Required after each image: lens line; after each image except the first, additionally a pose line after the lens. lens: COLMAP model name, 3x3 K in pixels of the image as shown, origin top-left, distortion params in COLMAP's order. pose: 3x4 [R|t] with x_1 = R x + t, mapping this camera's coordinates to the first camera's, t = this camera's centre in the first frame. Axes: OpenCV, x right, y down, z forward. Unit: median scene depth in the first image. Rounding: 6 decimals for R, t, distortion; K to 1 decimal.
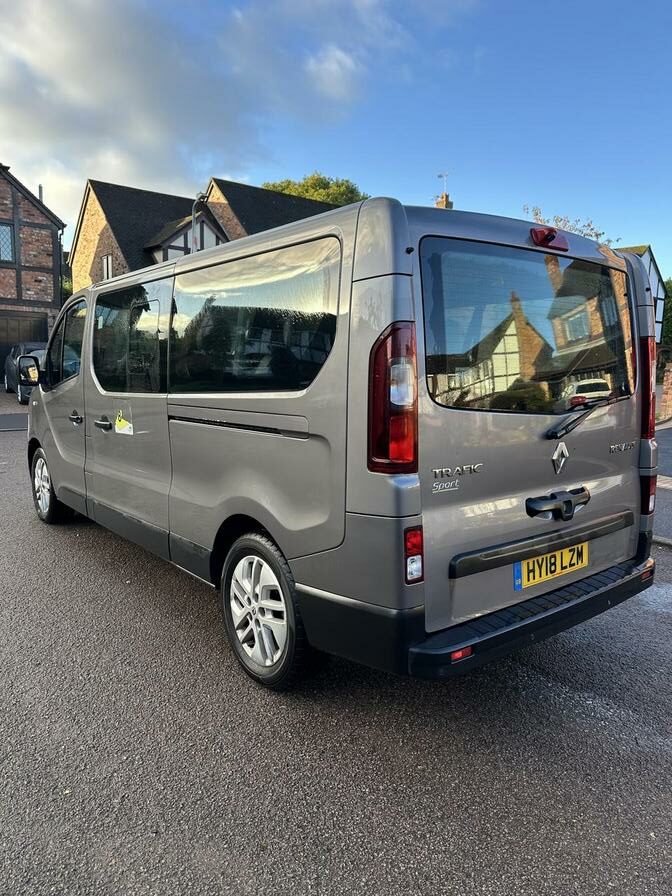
lens RADIAL K [[619.1, 0, 335.8], [0, 619.1, 443.5], [0, 0, 1]] dist [0.163409, -0.265785]
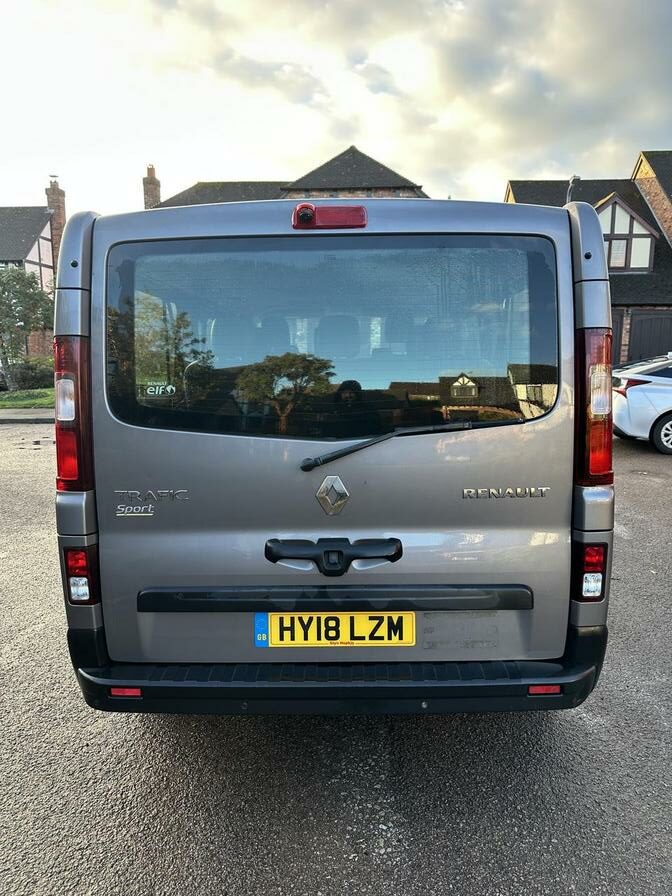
lens RADIAL K [[631.5, 0, 348.6], [0, 631.5, 447.4], [0, 0, 1]] dist [0.041274, -0.054610]
pose [[0.769326, 0.069617, -0.635052, 0.850100], [-0.061005, 0.997508, 0.035446, -0.064502], [0.635937, 0.011472, 0.771656, 0.399944]]
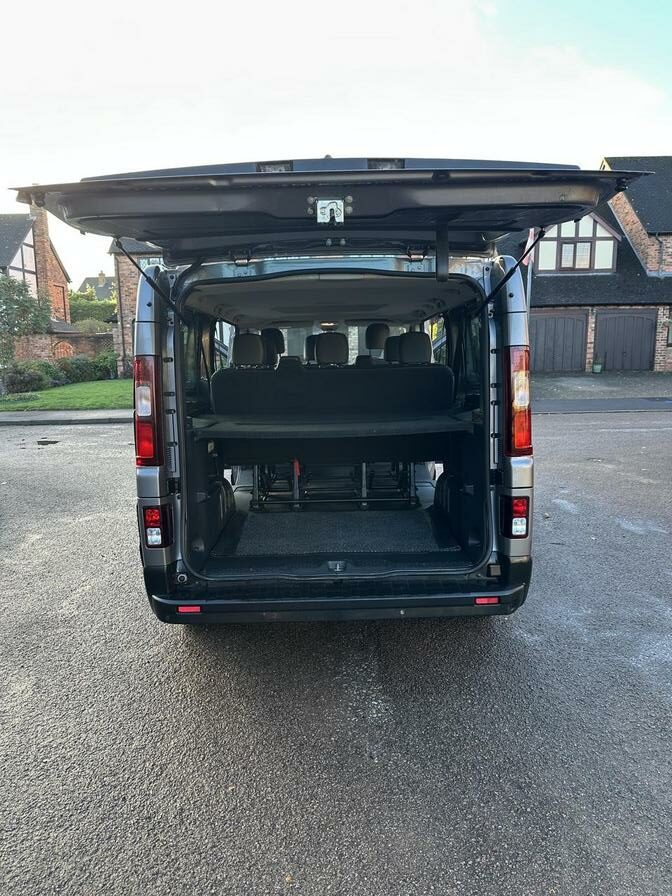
lens RADIAL K [[619.1, 0, 335.8], [0, 619.1, 443.5], [0, 0, 1]] dist [0.163409, -0.265785]
pose [[0.779784, 0.055251, -0.623606, 1.017976], [-0.046311, 0.998460, 0.030554, -0.049459], [0.624334, 0.005054, 0.781141, 0.145087]]
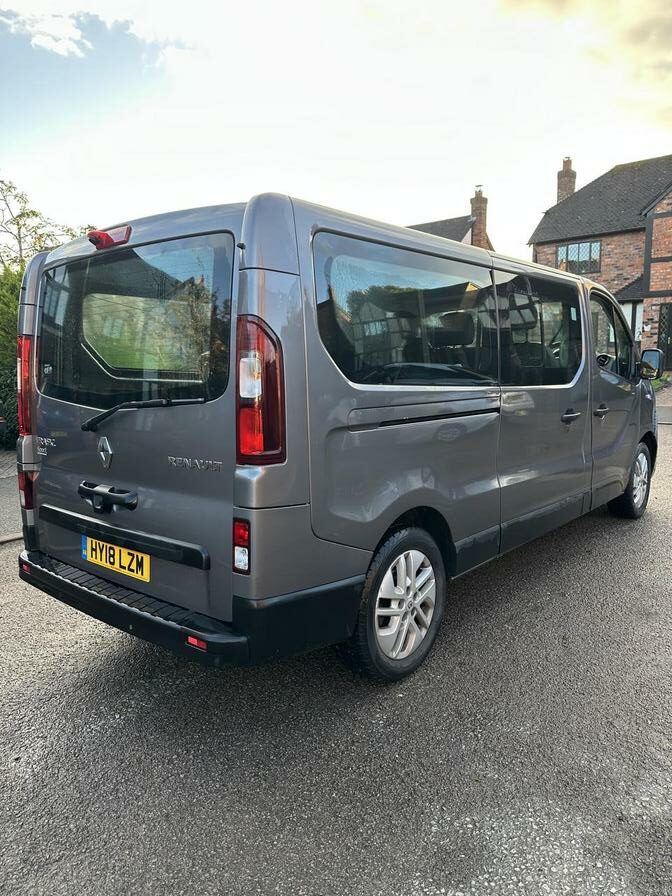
lens RADIAL K [[631.5, 0, 348.6], [0, 631.5, 447.4], [0, 0, 1]] dist [0.041274, -0.054610]
pose [[0.202425, 0.120149, -0.971899, 1.401445], [-0.103946, 0.989475, 0.100672, -0.125473], [0.973766, 0.080646, 0.212783, 1.143591]]
